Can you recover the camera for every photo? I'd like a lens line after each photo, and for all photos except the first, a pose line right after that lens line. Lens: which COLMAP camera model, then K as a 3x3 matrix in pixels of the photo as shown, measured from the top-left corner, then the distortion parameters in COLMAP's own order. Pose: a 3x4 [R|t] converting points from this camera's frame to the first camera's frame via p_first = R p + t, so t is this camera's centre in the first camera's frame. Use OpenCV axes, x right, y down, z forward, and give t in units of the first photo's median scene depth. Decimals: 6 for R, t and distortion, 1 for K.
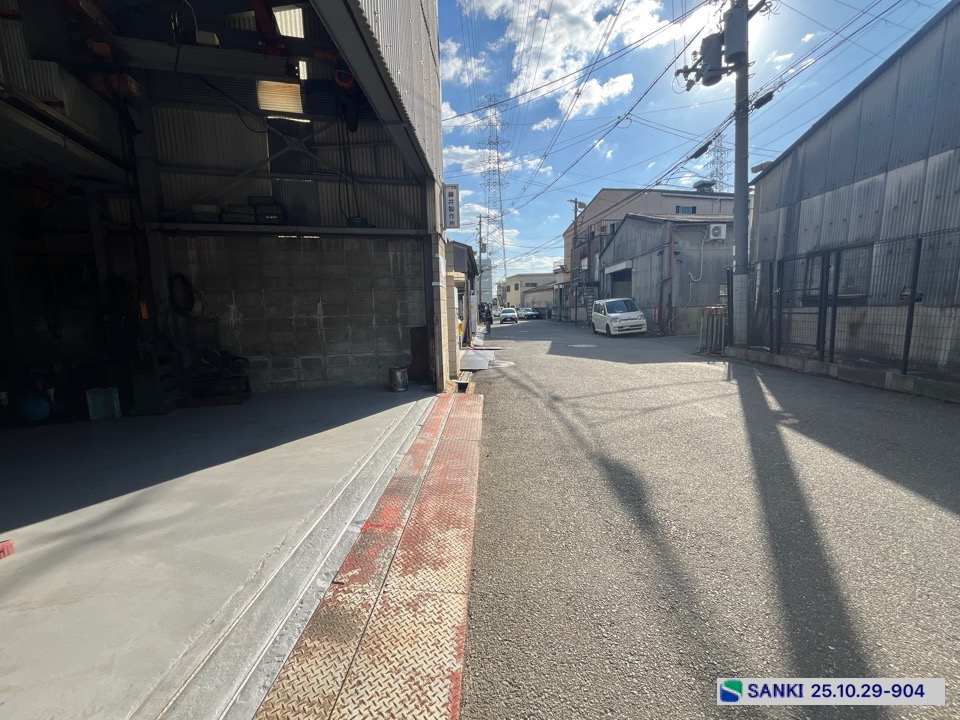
lens RADIAL K [[389.1, 0, 478.7], [0, 389.1, 361.6], [0, 0, 1]] dist [-0.003111, 0.000083]
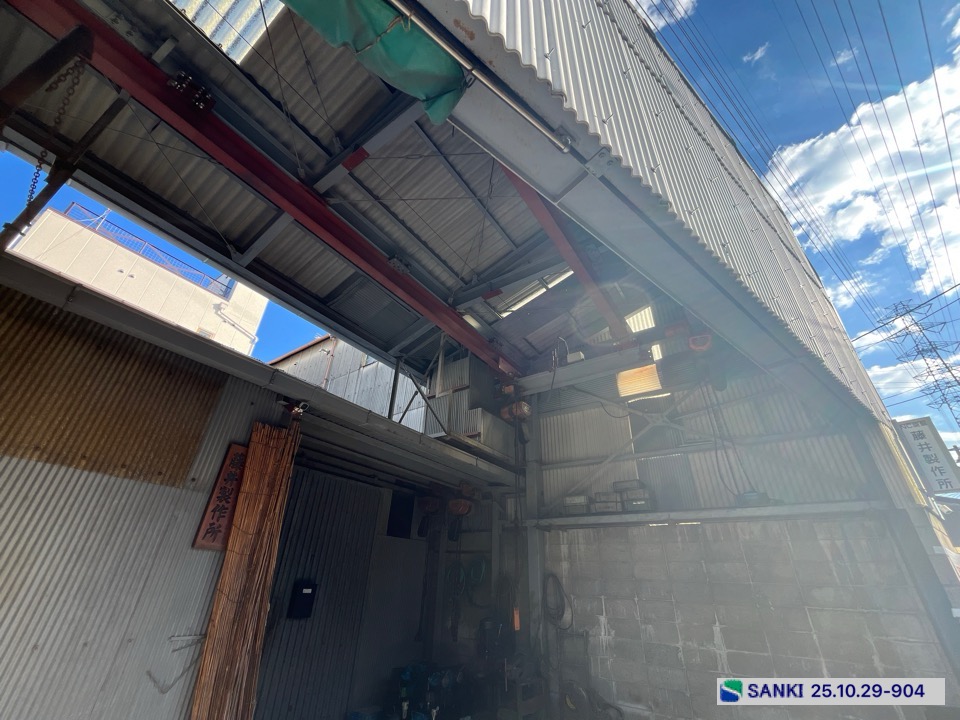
lens RADIAL K [[389.1, 0, 473.5], [0, 389.1, 359.4], [0, 0, 1]] dist [-0.003111, 0.000083]
pose [[0.639433, -0.338221, -0.690458, -0.063295], [-0.156829, 0.821785, -0.547790, -0.102252], [0.752682, 0.458558, 0.472434, 0.168162]]
